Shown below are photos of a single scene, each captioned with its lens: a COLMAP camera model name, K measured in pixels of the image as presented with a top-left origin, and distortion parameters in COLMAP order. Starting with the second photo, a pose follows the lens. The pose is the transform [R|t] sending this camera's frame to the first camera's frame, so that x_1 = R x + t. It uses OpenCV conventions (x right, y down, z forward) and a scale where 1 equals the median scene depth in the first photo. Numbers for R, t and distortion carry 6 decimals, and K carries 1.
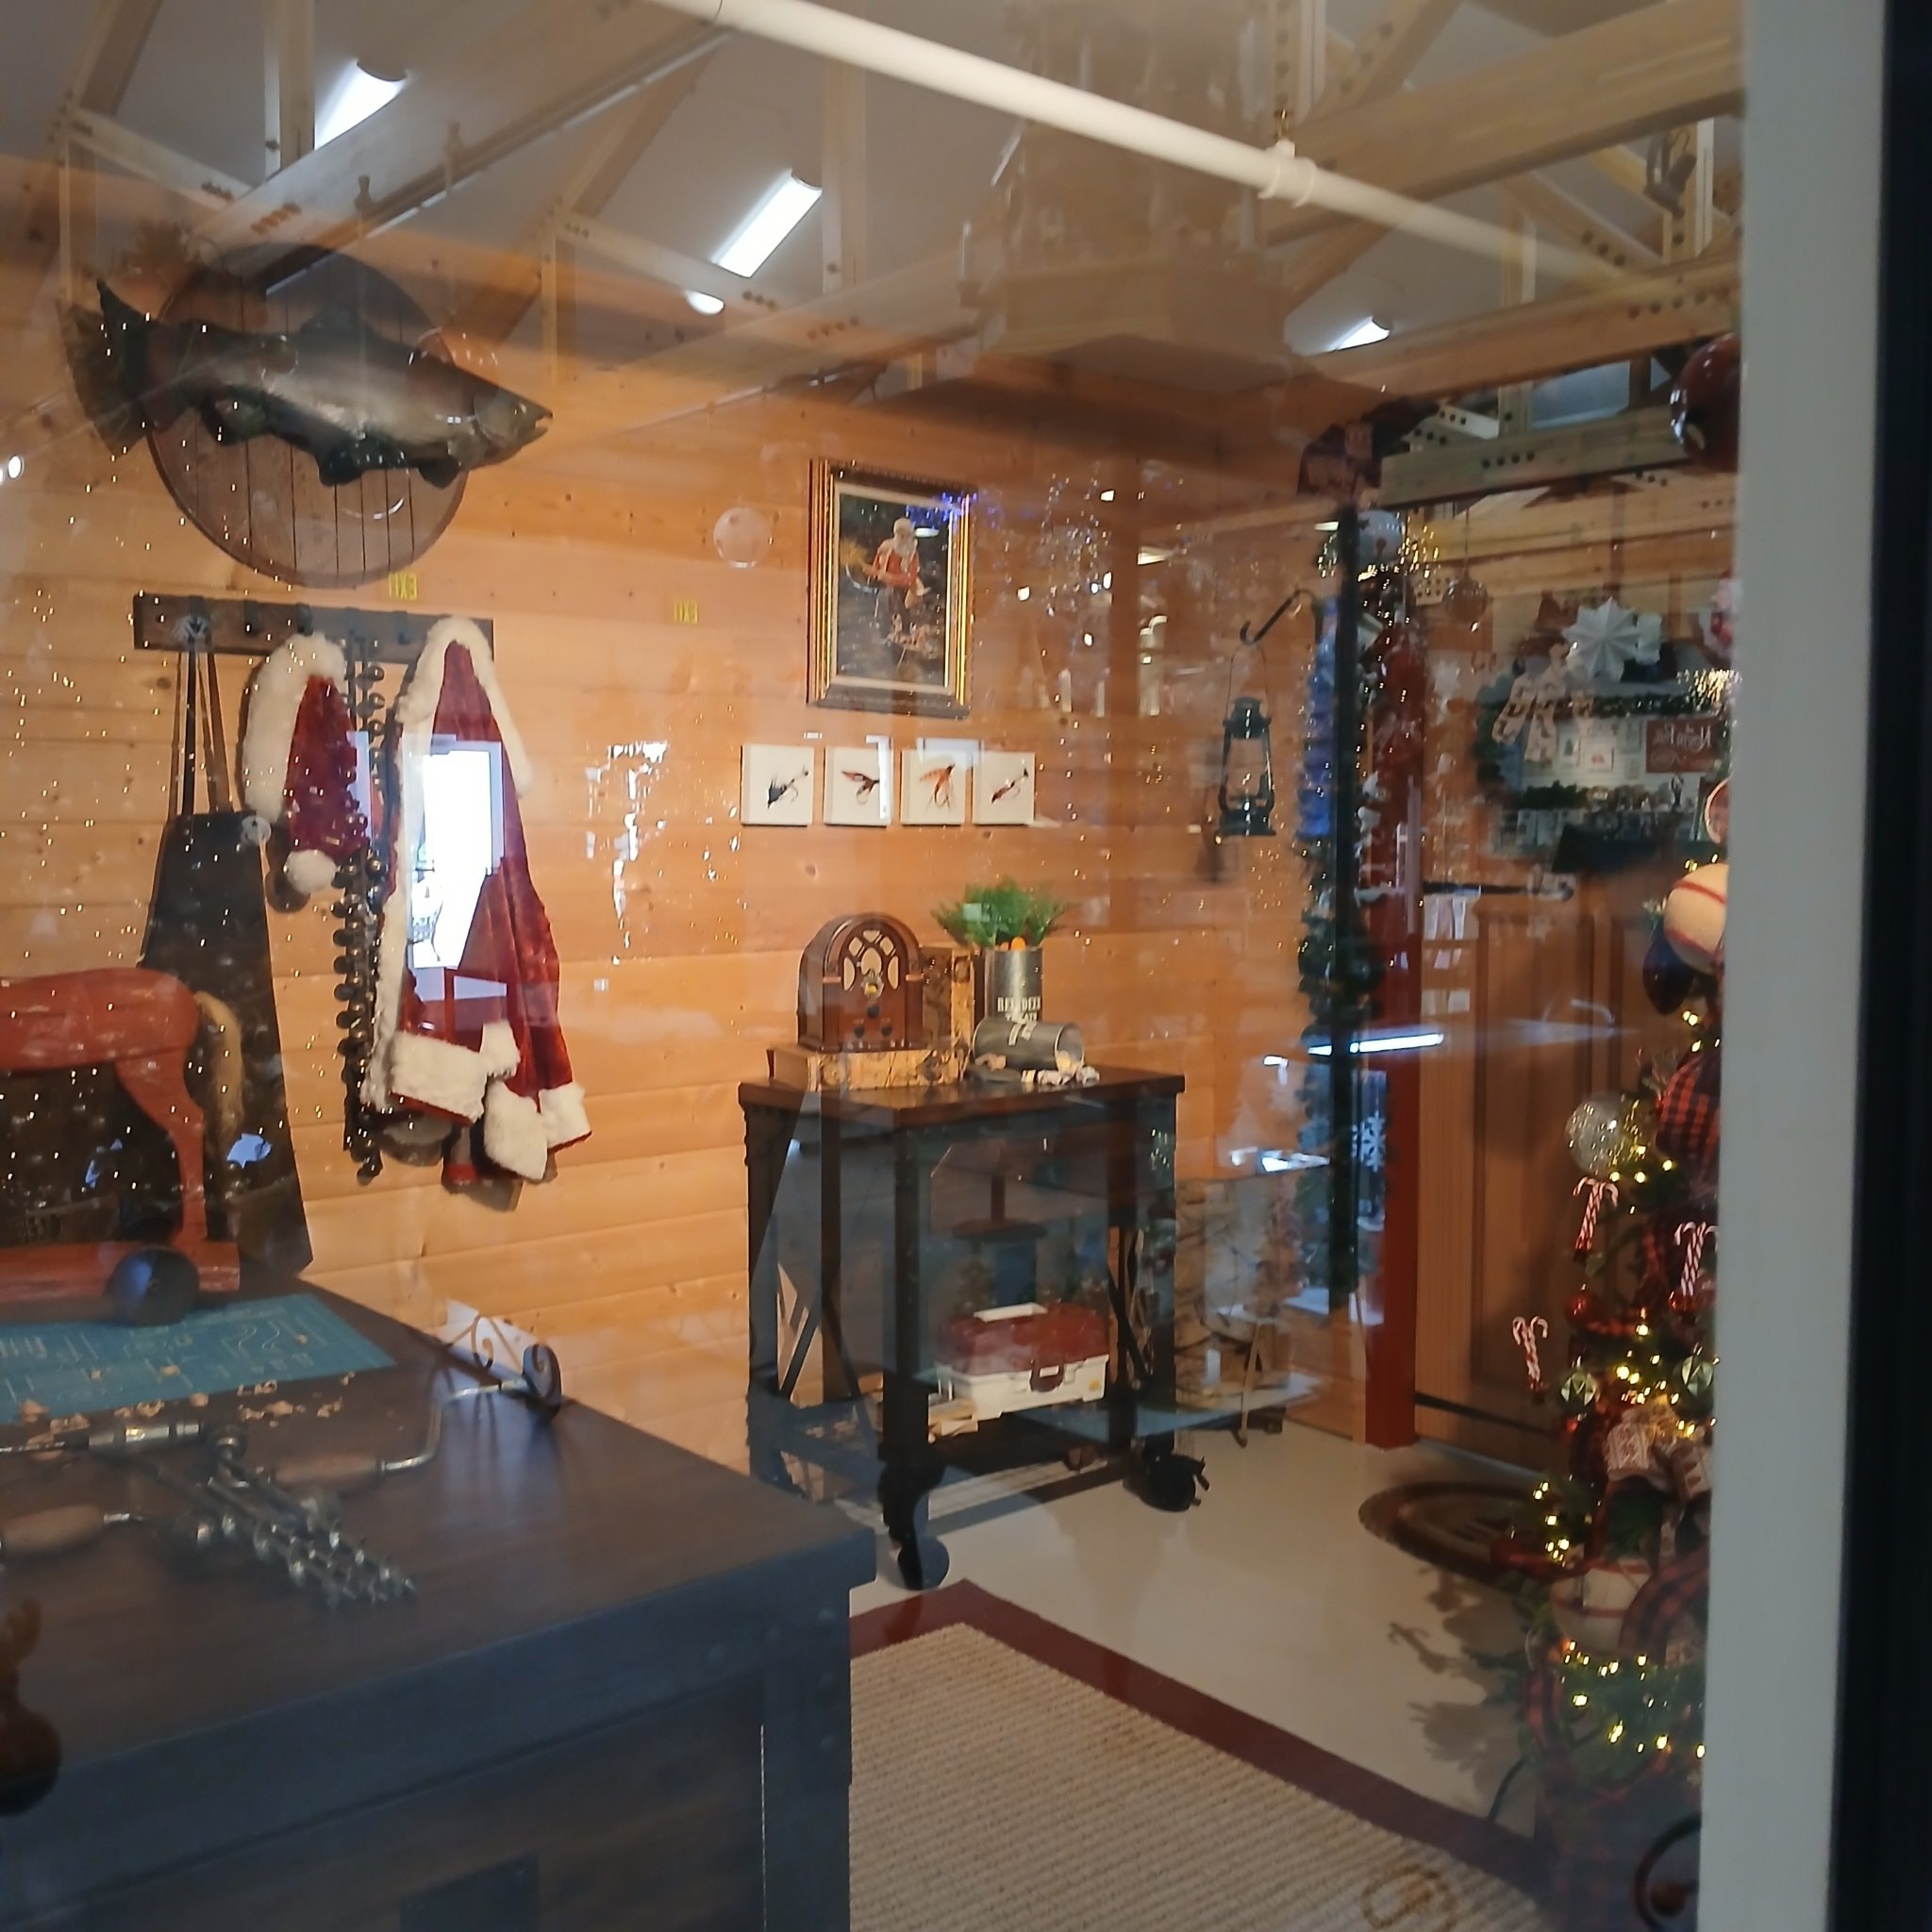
lens RADIAL K [[1964.8, 0, 965.7], [0, 1964.8, 954.7], [0, 0, 1]] dist [0.095604, -0.117011]
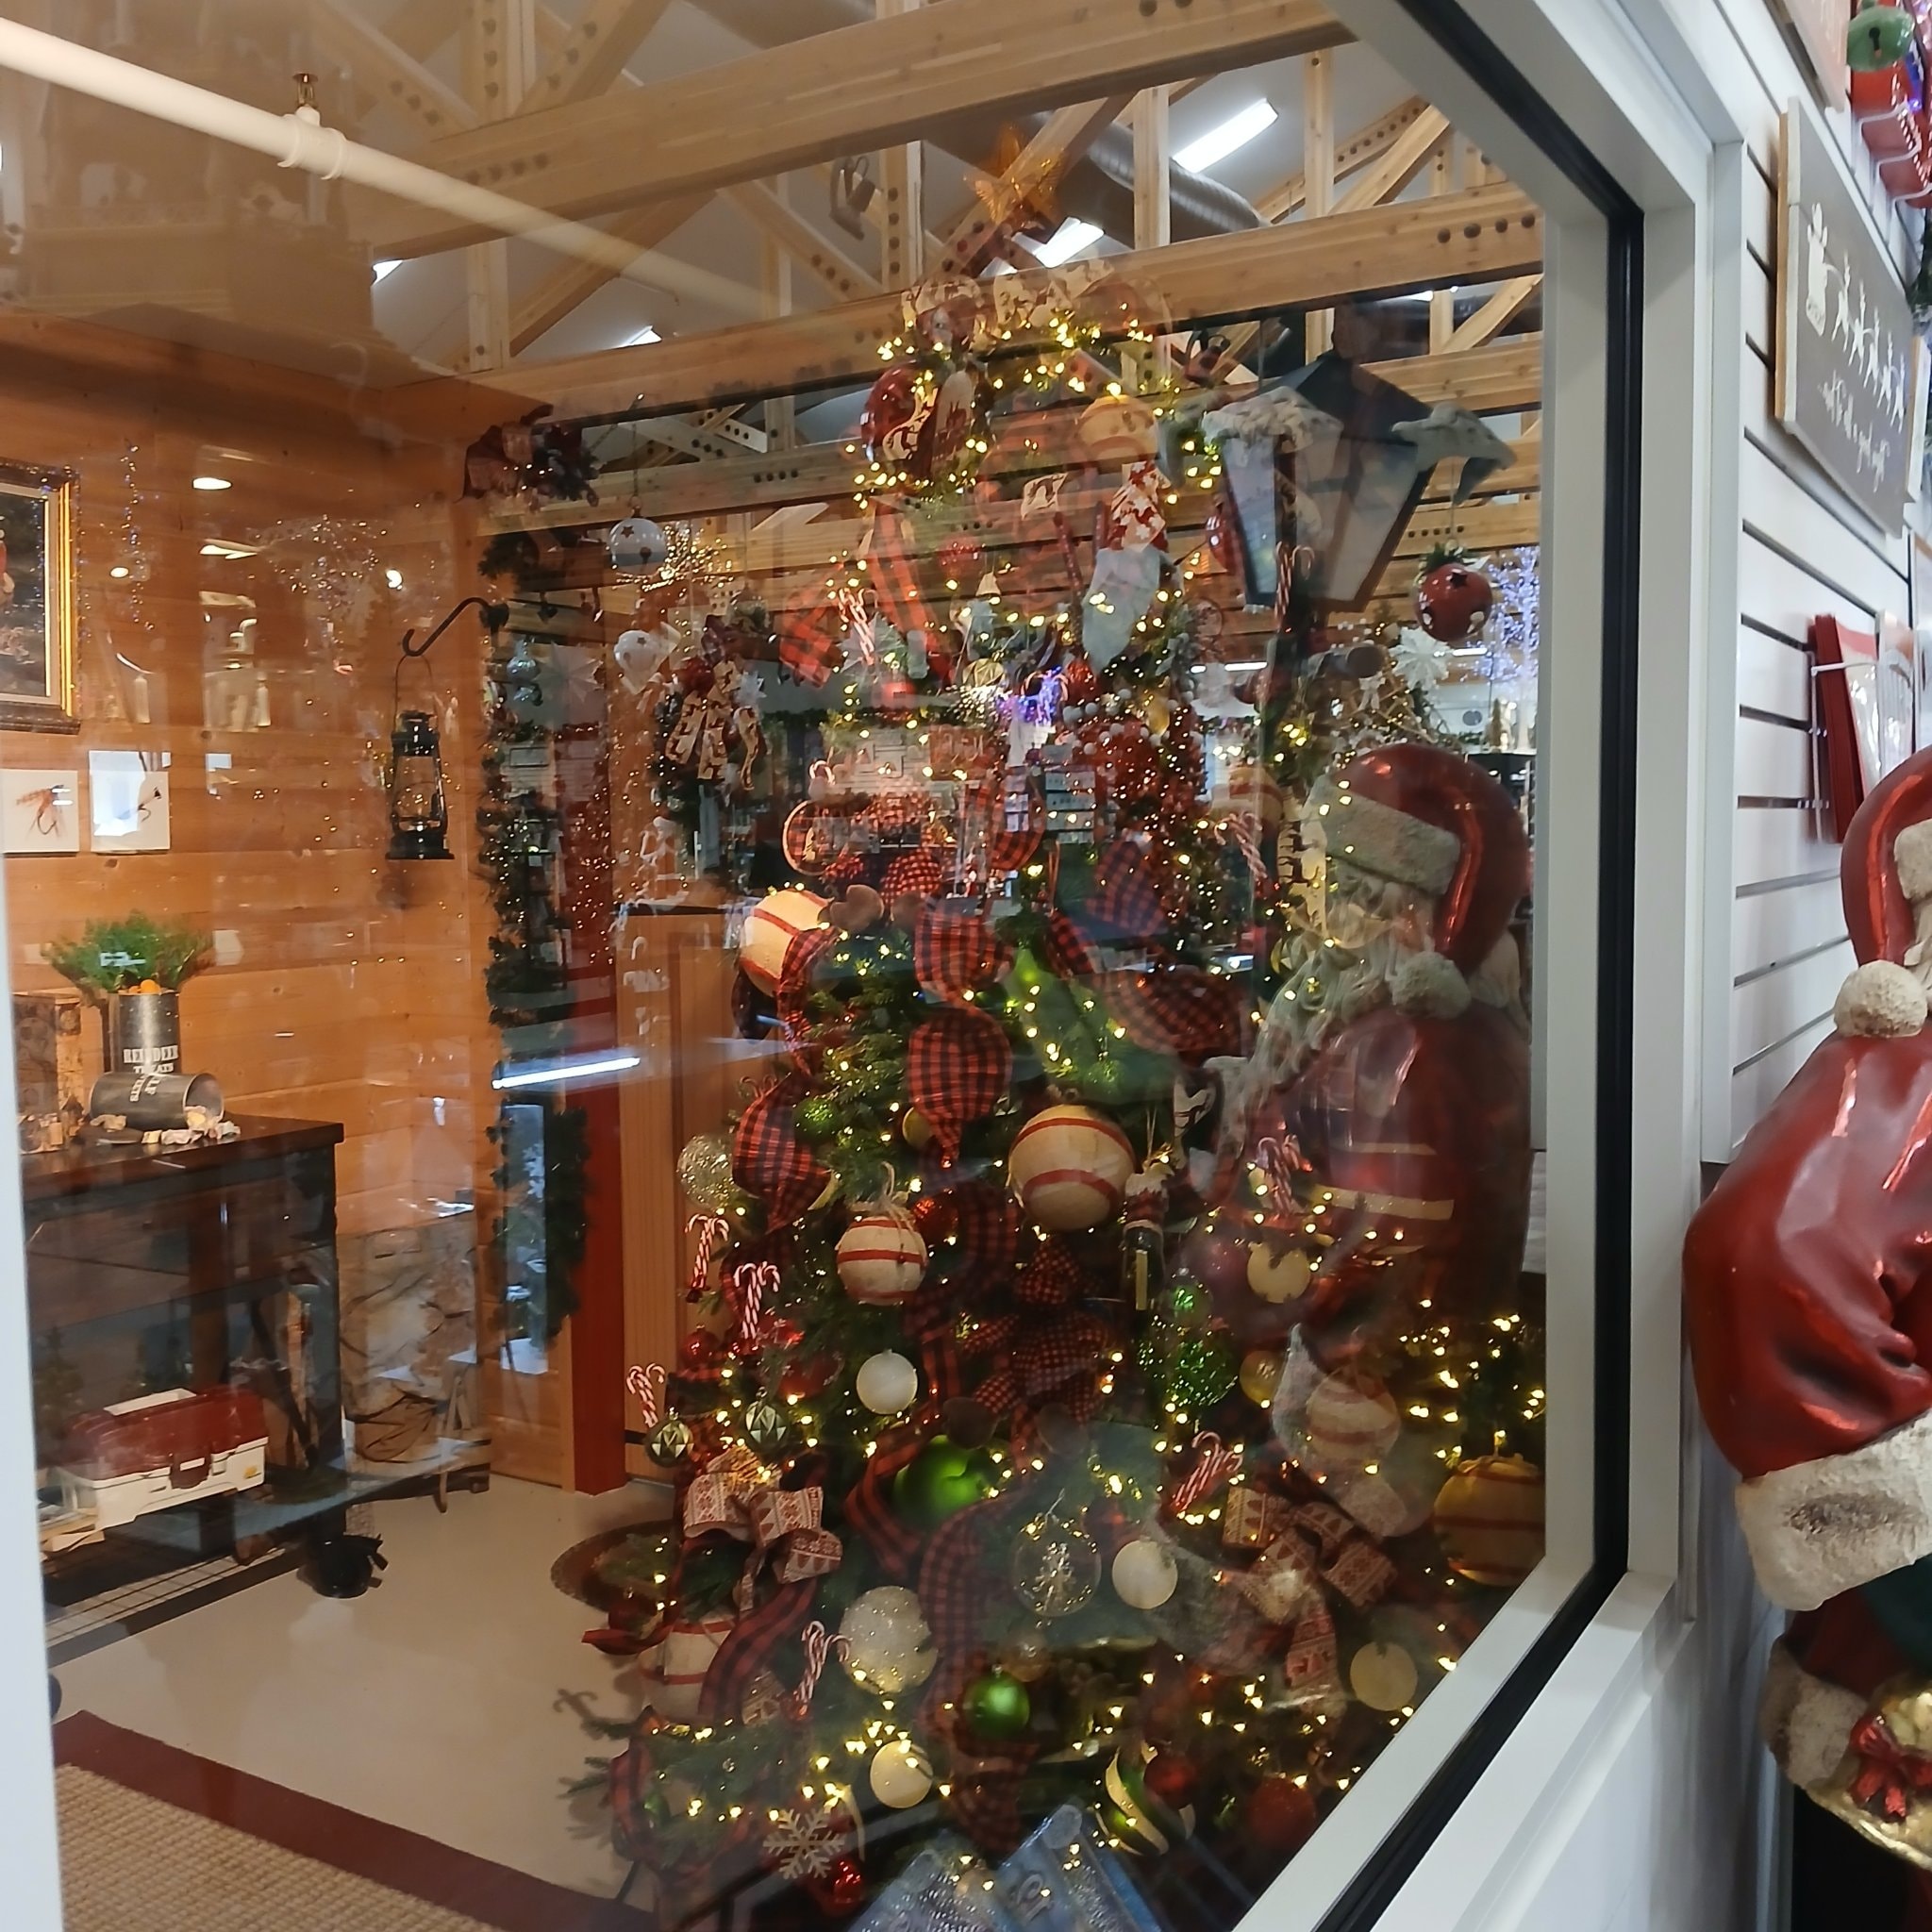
lens RADIAL K [[1938.4, 0, 962.8], [0, 1938.4, 953.6], [0, 0, 1]] dist [0.221745, -0.472301]
pose [[0.948179, -0.038799, 0.315358, 0.097755], [0.039566, 0.999209, 0.003972, -0.009670], [-0.315263, 0.008711, 0.948964, 0.032926]]
